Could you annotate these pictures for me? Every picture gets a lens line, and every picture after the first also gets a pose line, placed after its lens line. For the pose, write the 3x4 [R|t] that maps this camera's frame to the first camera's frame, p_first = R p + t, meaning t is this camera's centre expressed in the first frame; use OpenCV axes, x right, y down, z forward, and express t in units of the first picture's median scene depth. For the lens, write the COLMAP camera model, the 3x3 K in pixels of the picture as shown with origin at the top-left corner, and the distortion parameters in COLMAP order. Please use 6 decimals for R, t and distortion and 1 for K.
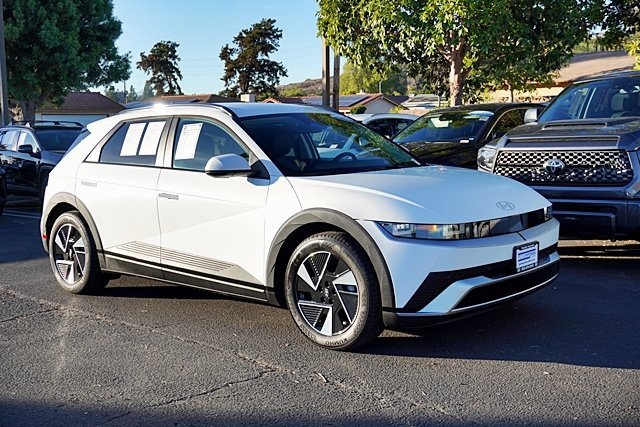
lens RADIAL K [[778.5, 0, 310.0], [0, 778.5, 210.1], [0, 0, 1]] dist [0.025330, 0.000000]
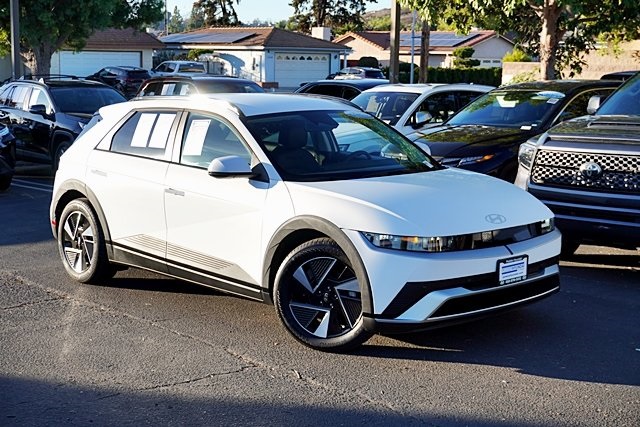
lens RADIAL K [[1035.9, 0, 320.2], [0, 1035.9, 213.3], [0, 0, 1]] dist [0.027438, 0.000000]
pose [[0.995871, 0.040328, -0.081325, 0.098285], [-0.037334, 0.998580, 0.038012, -0.041090], [0.082742, -0.034819, 0.995963, -0.268535]]
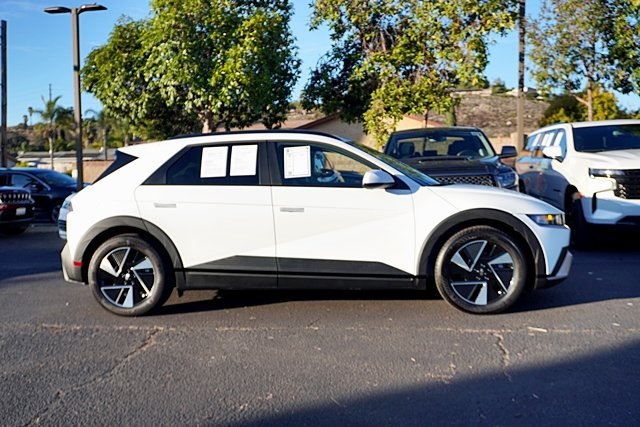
lens RADIAL K [[603.1, 0, 318.0], [0, 603.1, 207.8], [0, 0, 1]] dist [-0.042546, 0.000000]
pose [[0.805646, -0.026659, 0.591797, -0.570504], [0.063869, 0.997073, -0.042033, 0.016114], [-0.588944, 0.071661, 0.804991, 0.242303]]
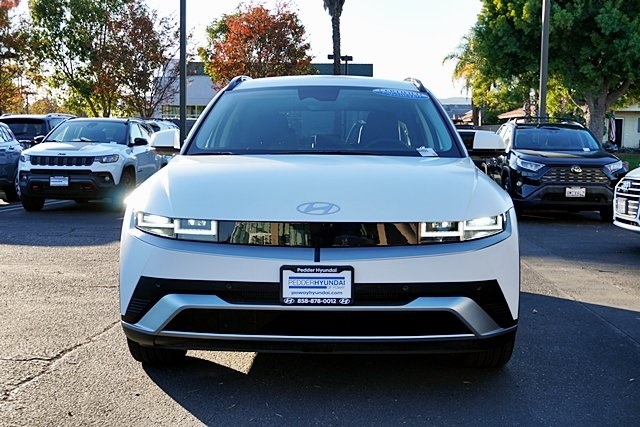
lens RADIAL K [[902.8, 0, 319.2], [0, 902.8, 213.7], [0, 0, 1]] dist [0.013577, 0.000000]
pose [[0.658629, 0.093360, -0.746654, 0.623808], [-0.109180, 0.993629, 0.027932, -0.017206], [0.744505, 0.063123, 0.664626, 0.352365]]
